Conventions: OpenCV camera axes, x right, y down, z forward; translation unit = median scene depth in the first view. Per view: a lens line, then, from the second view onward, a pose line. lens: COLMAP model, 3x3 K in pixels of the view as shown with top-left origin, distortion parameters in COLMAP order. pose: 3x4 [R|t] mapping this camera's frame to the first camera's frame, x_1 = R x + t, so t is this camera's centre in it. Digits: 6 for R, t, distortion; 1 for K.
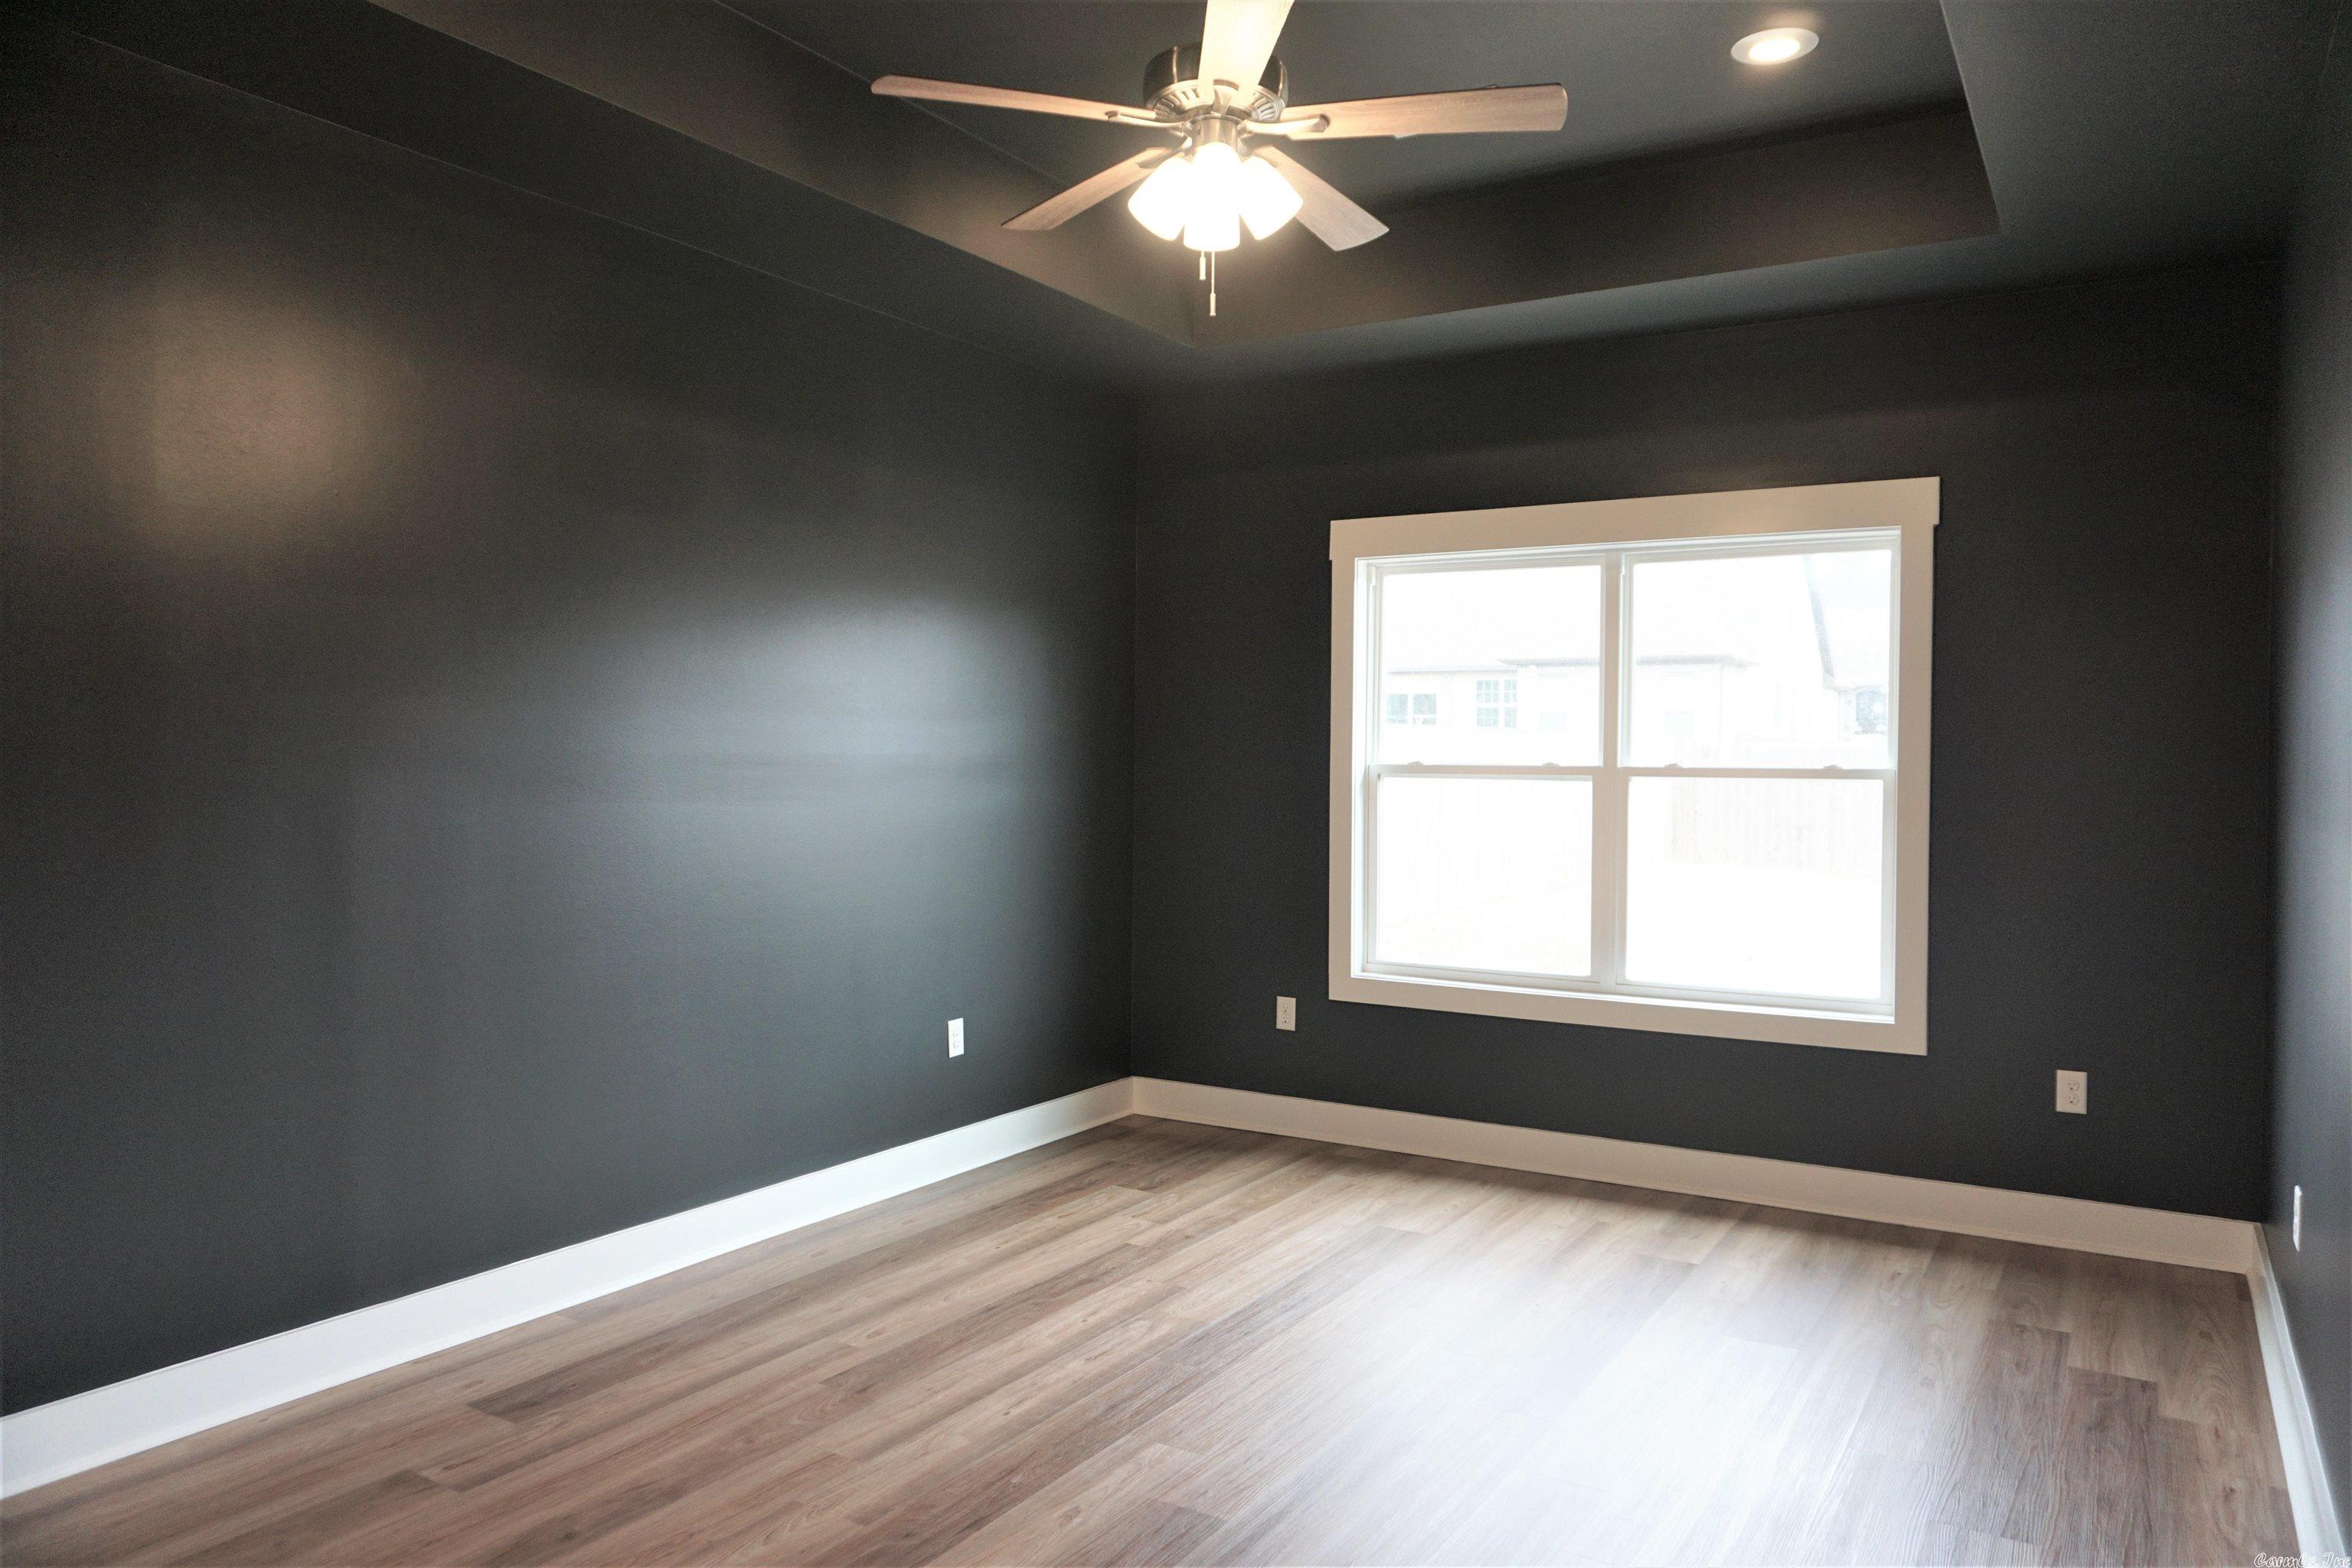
lens RADIAL K [[1590.5, 0, 1165.9], [0, 1590.5, 785.2], [0, 0, 1]] dist [-0.045151, 0.037155]
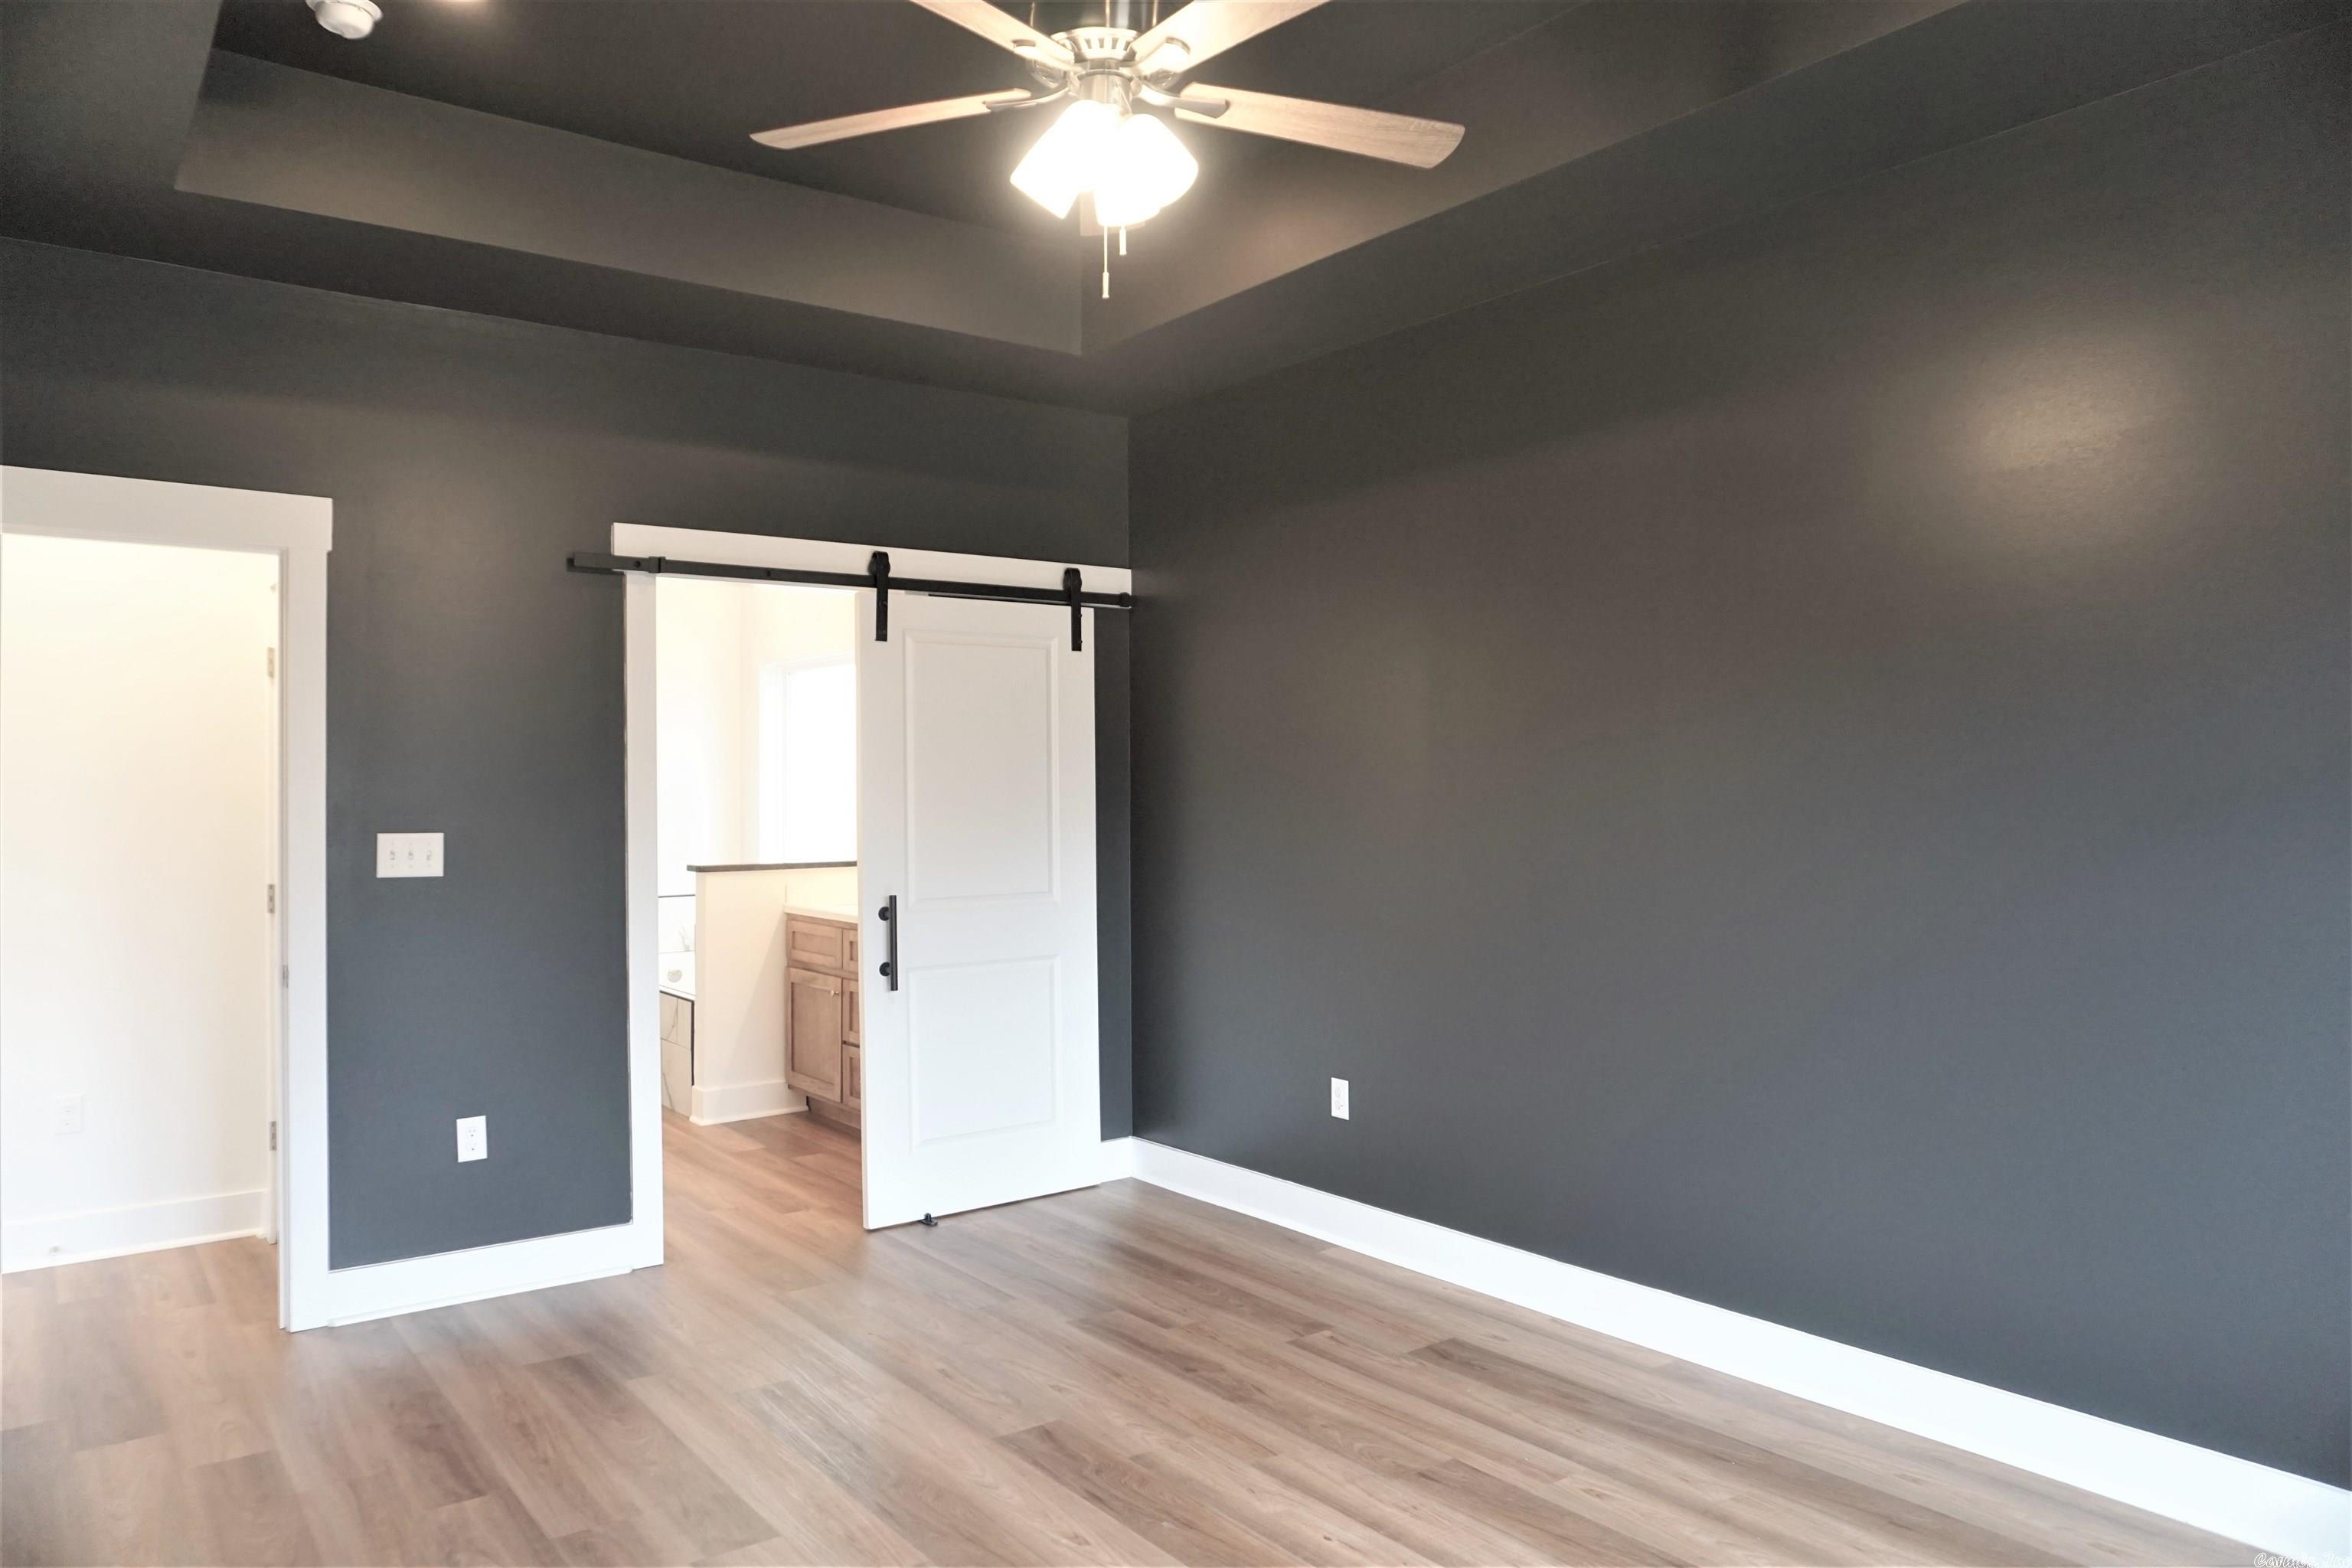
lens RADIAL K [[1590.5, 0, 1166.2], [0, 1590.5, 788.5], [0, 0, 1]] dist [-0.045151, 0.037155]
pose [[-0.369115, -0.007056, -0.929357, 0.750083], [-0.014174, 0.999898, -0.001961, -0.016159], [0.929276, 0.012449, -0.369177, 1.235554]]
